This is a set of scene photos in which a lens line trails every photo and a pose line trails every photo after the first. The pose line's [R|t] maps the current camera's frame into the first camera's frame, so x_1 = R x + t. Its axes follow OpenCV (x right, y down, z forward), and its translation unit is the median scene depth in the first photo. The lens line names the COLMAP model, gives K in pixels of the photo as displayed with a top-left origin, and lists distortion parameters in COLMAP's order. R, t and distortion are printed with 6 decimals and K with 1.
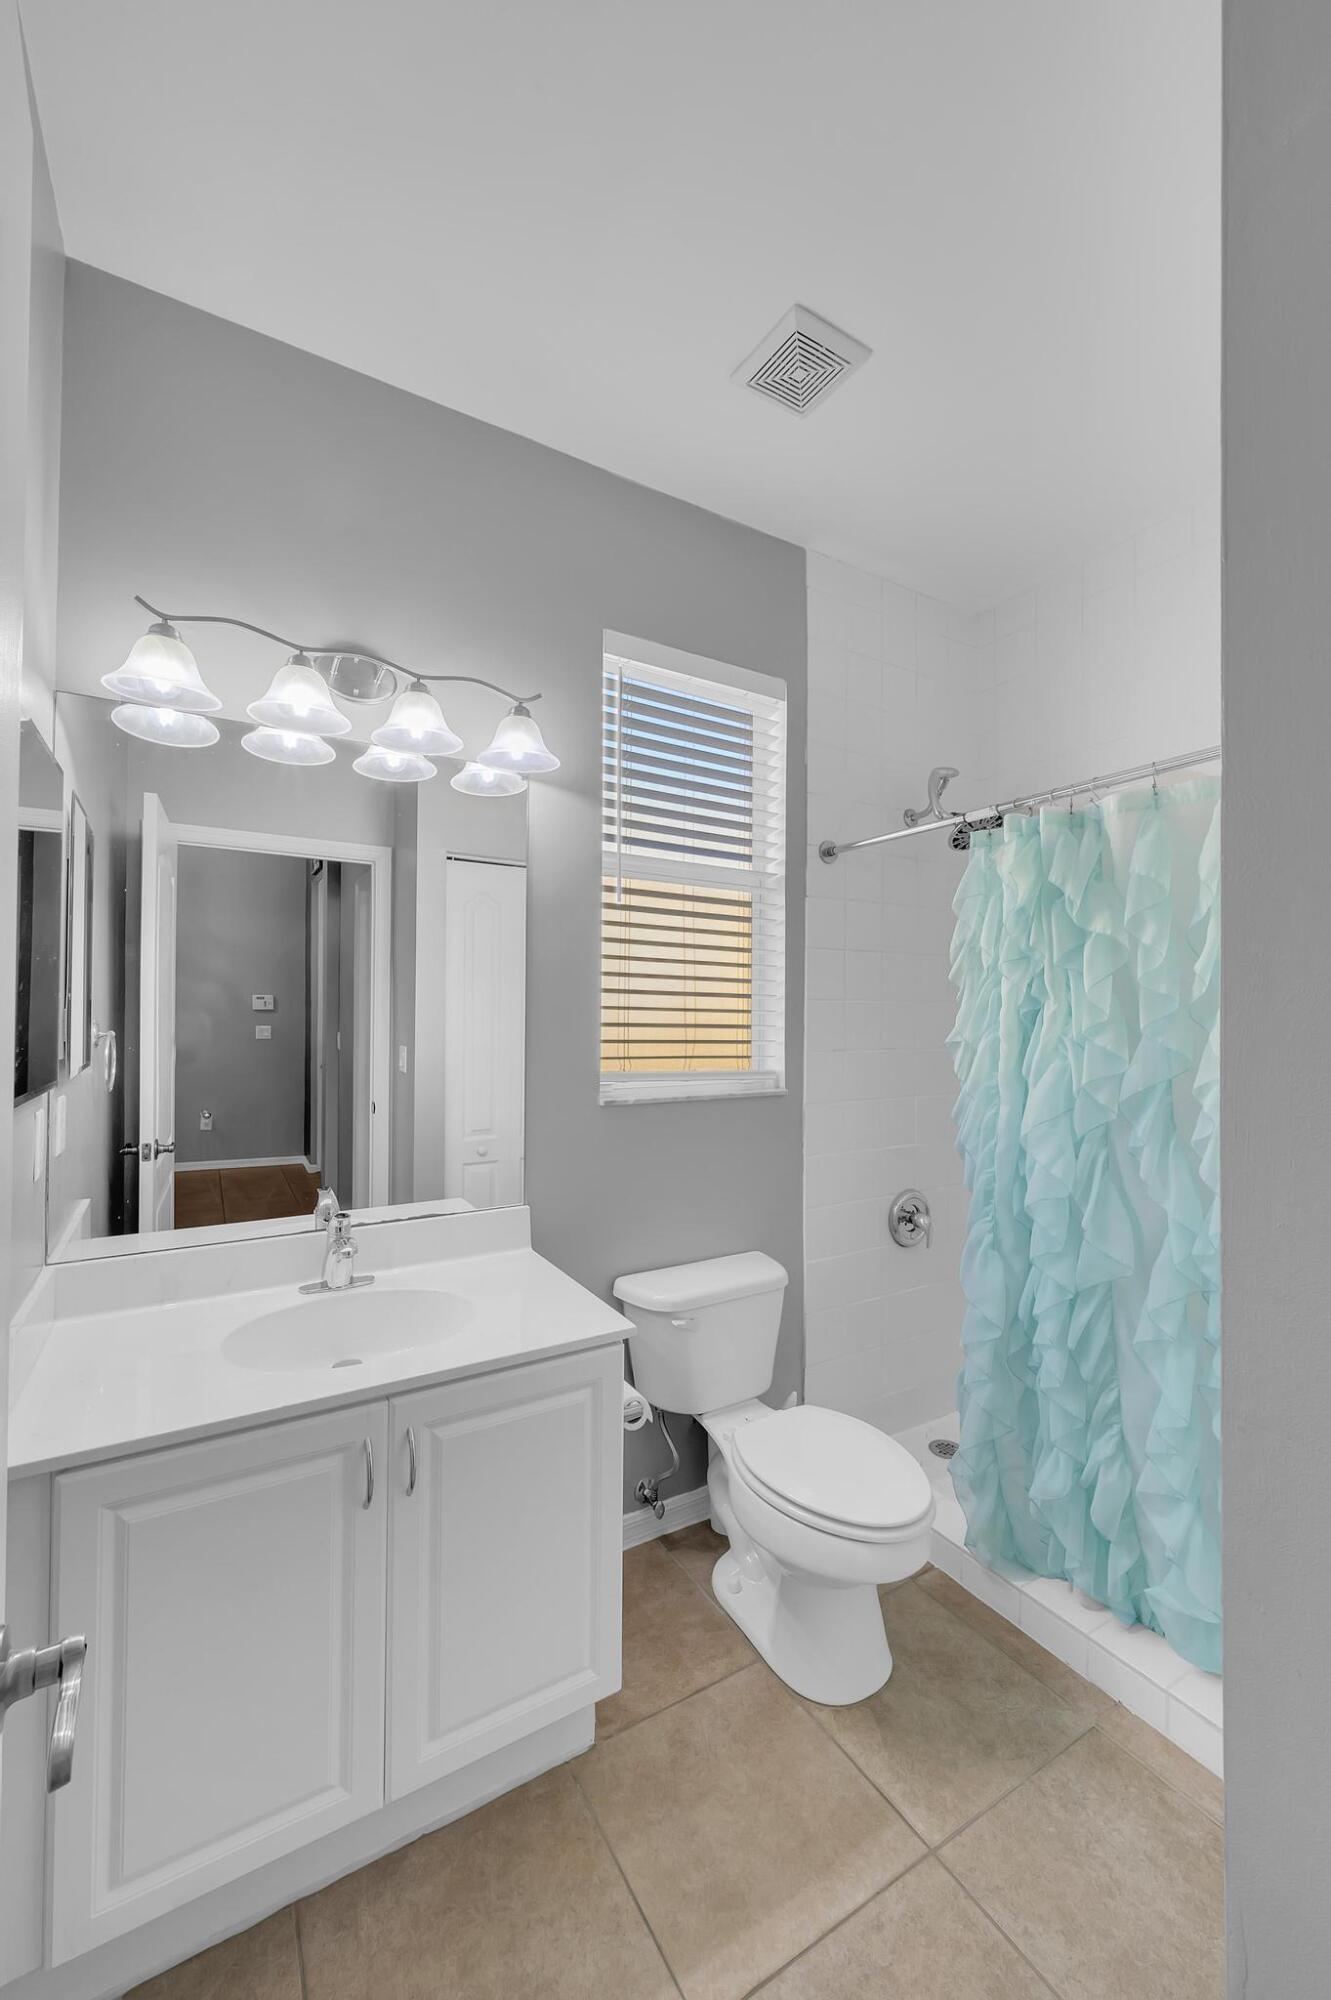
lens RADIAL K [[787.6, 0, 663.9], [0, 787.6, 1005.5], [0, 0, 1]] dist [0.000589, 0.000589]
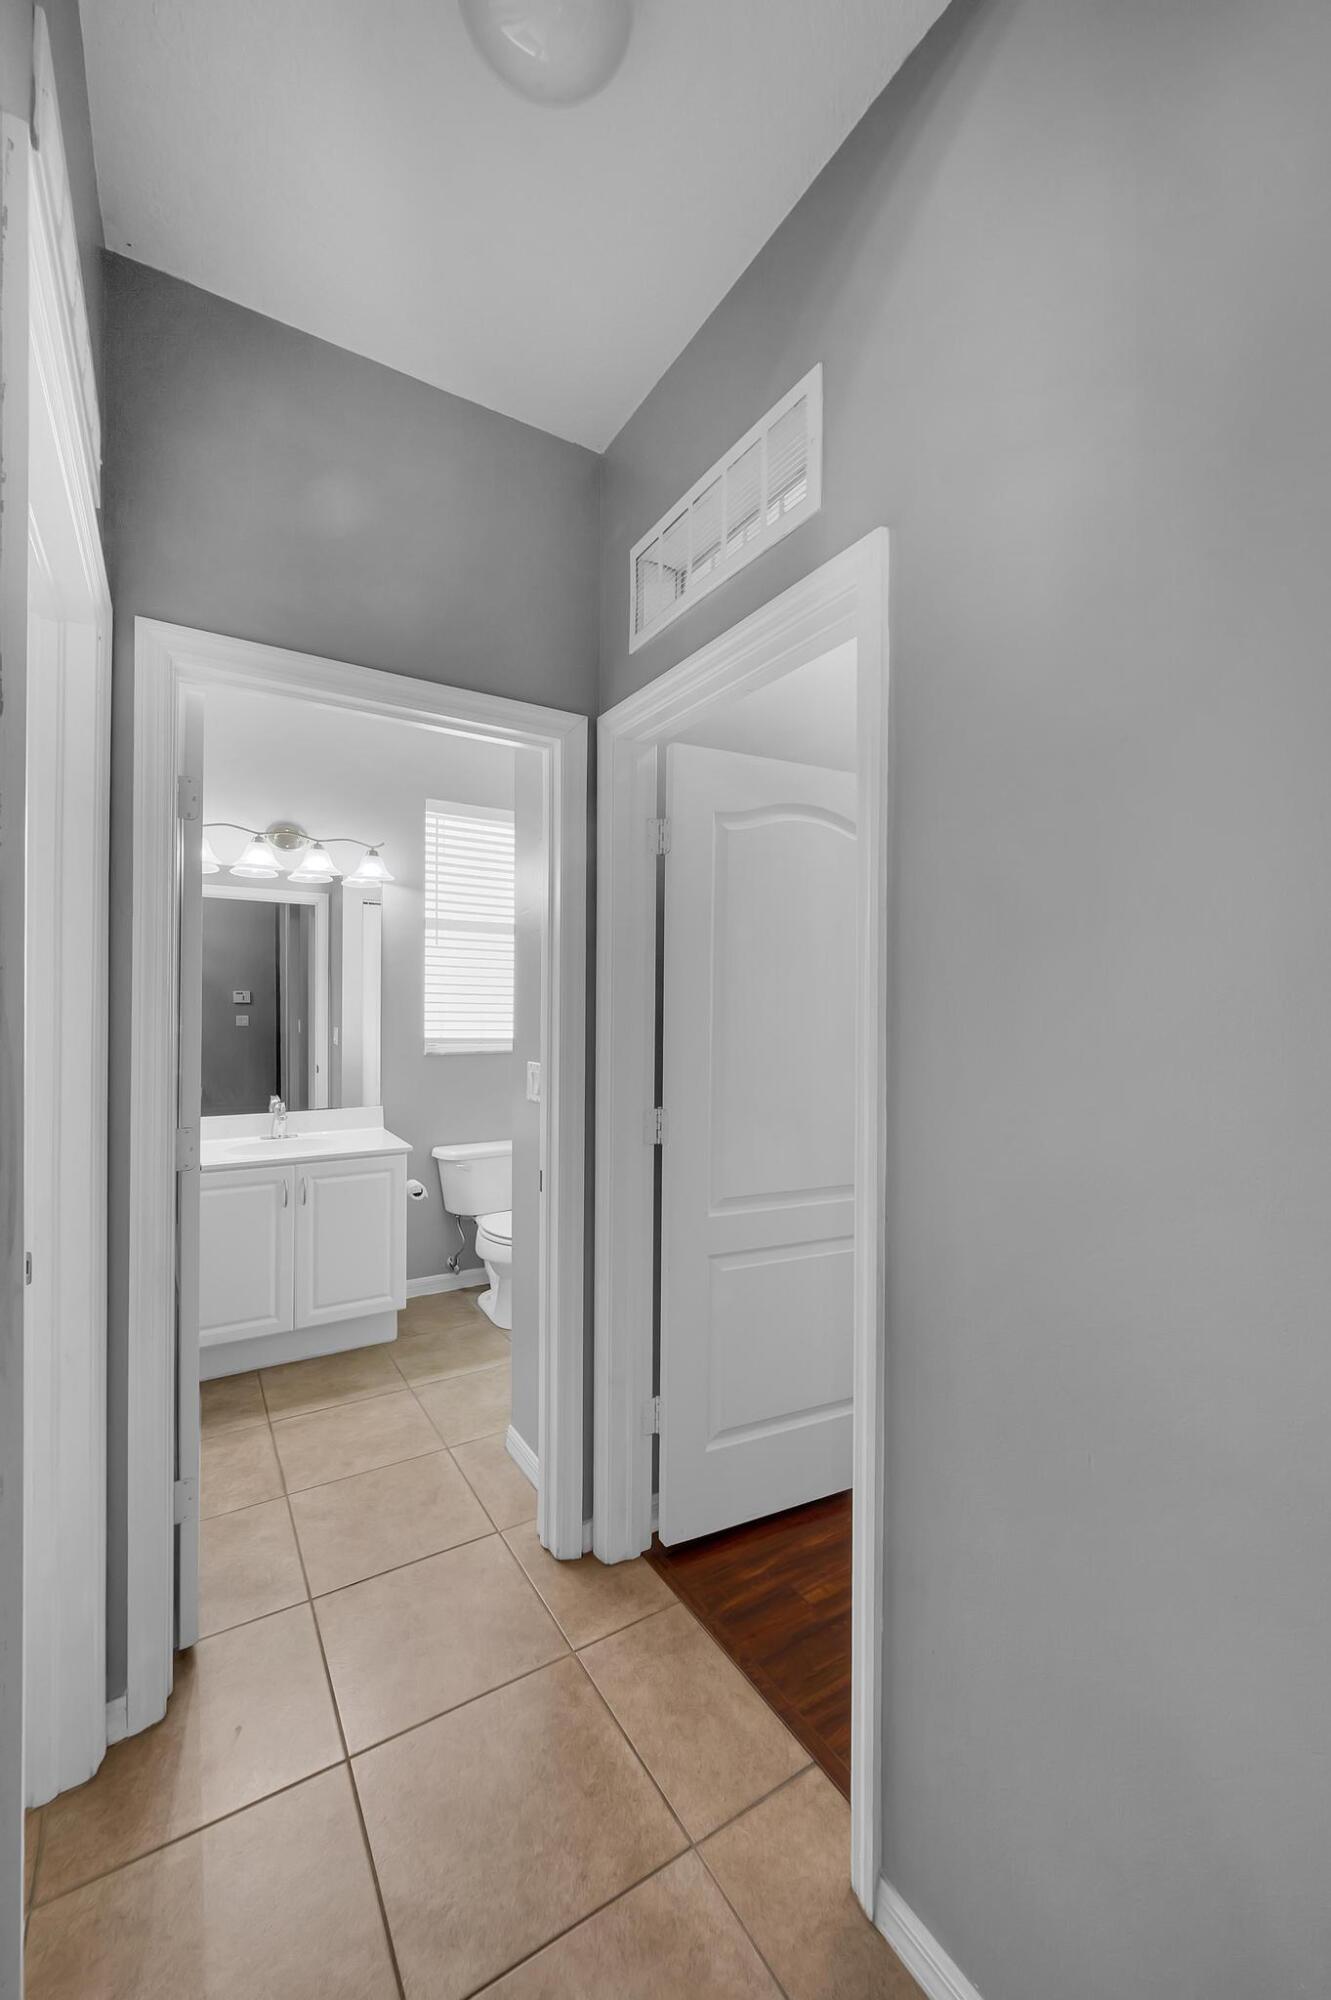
lens RADIAL K [[787.6, 0, 663.7], [0, 787.6, 998.2], [0, 0, 1]] dist [0.000589, 0.000589]
pose [[0.999765, -0.005223, 0.021031, 0.509409], [0.005147, 0.999980, 0.003708, -0.013908], [-0.021050, -0.003599, 0.999772, -1.001997]]
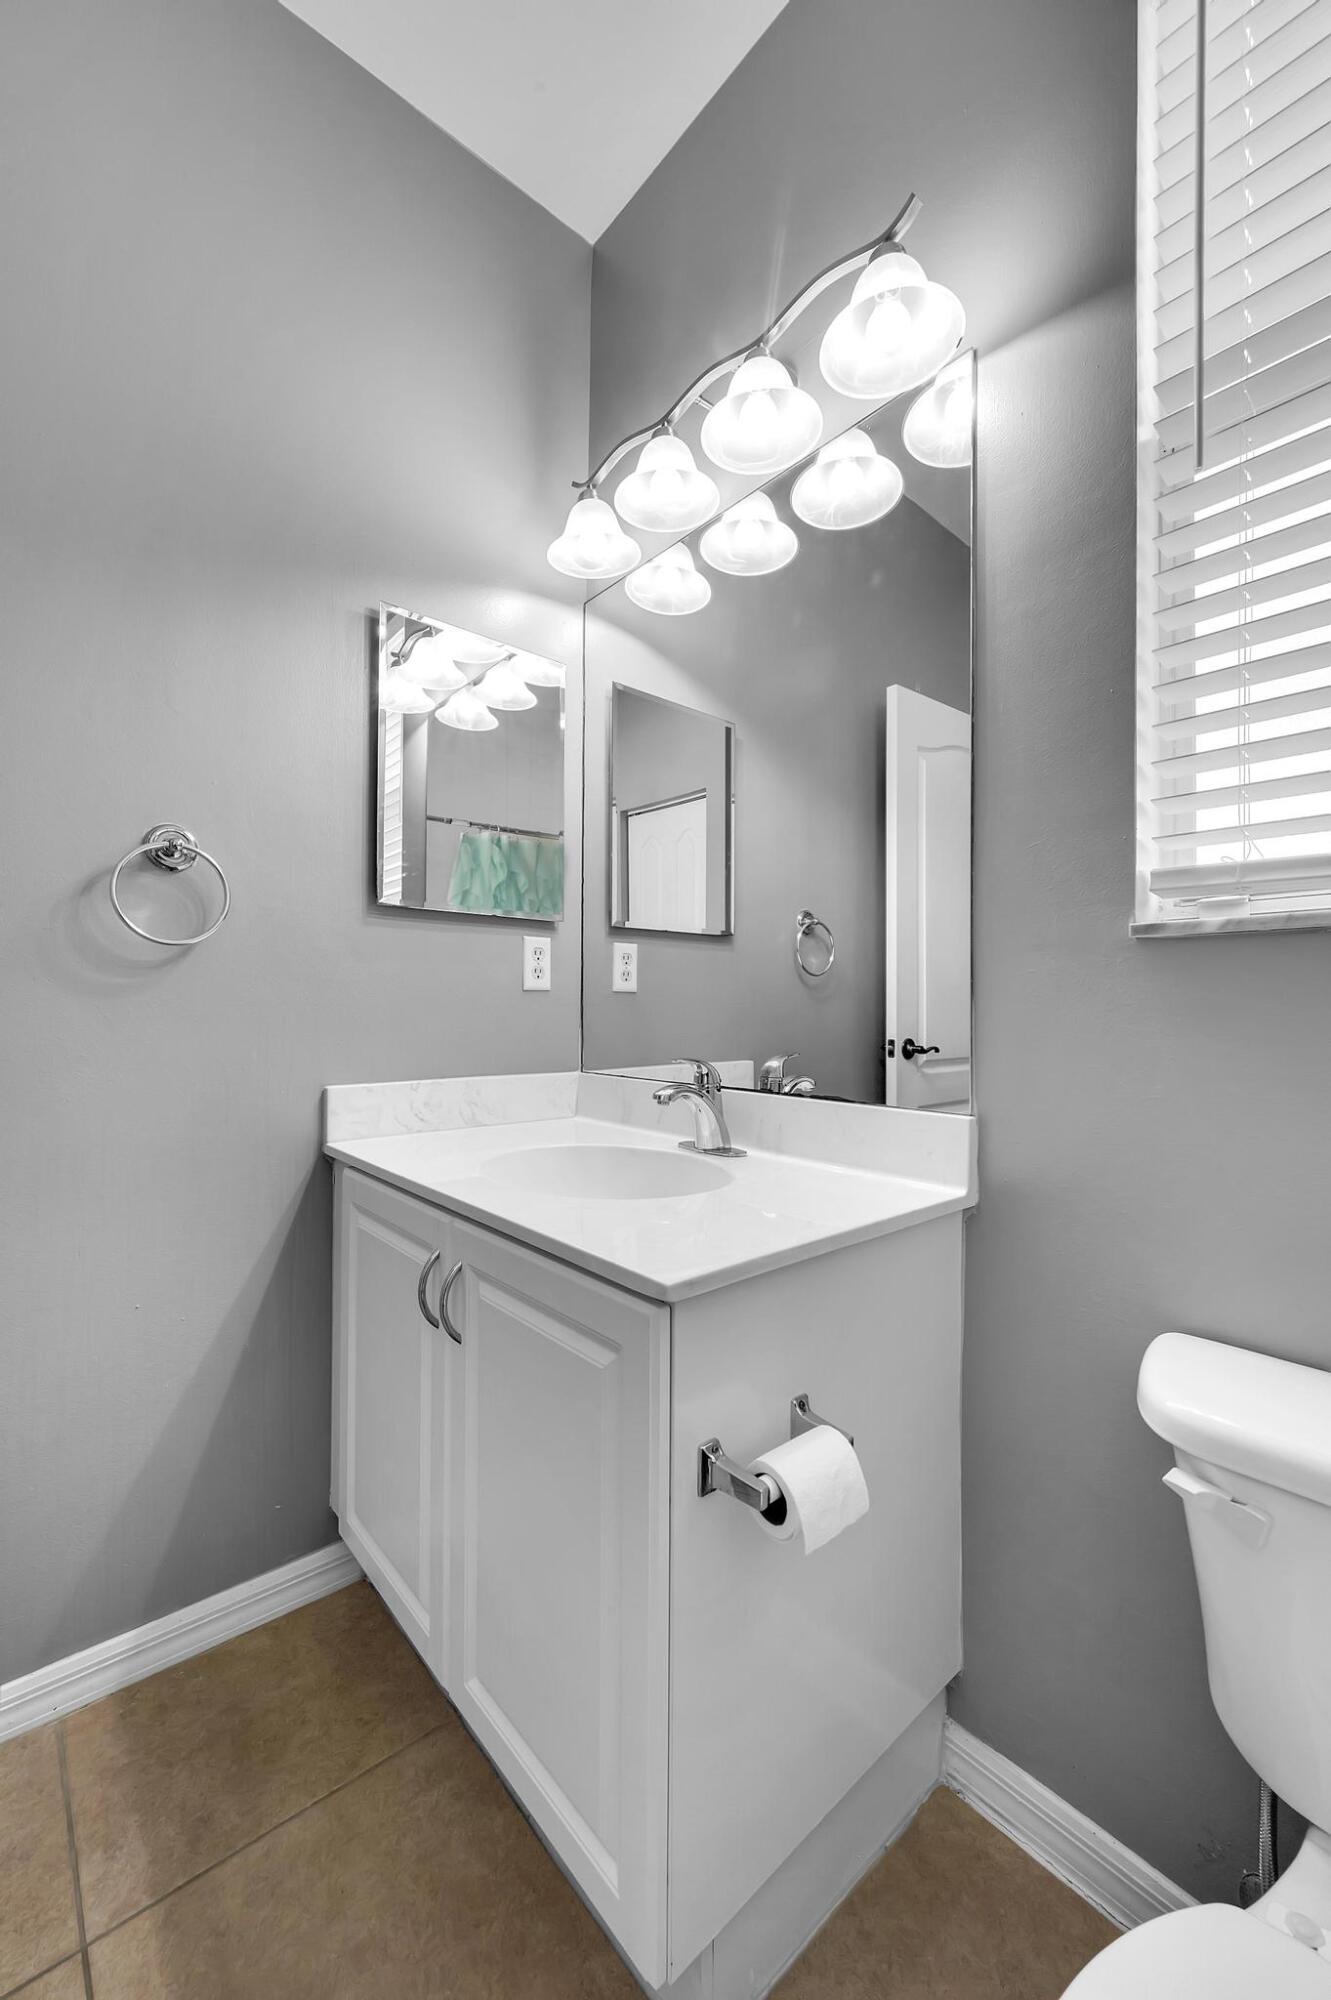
lens RADIAL K [[787.6, 0, 659.5], [0, 787.6, 1005.5], [0, 0, 1]] dist [0.000589, 0.000589]
pose [[0.178503, -0.009345, -0.983895, 0.361585], [0.001953, 0.999956, -0.009144, 0.191920], [0.983937, -0.000290, 0.178514, 0.730398]]
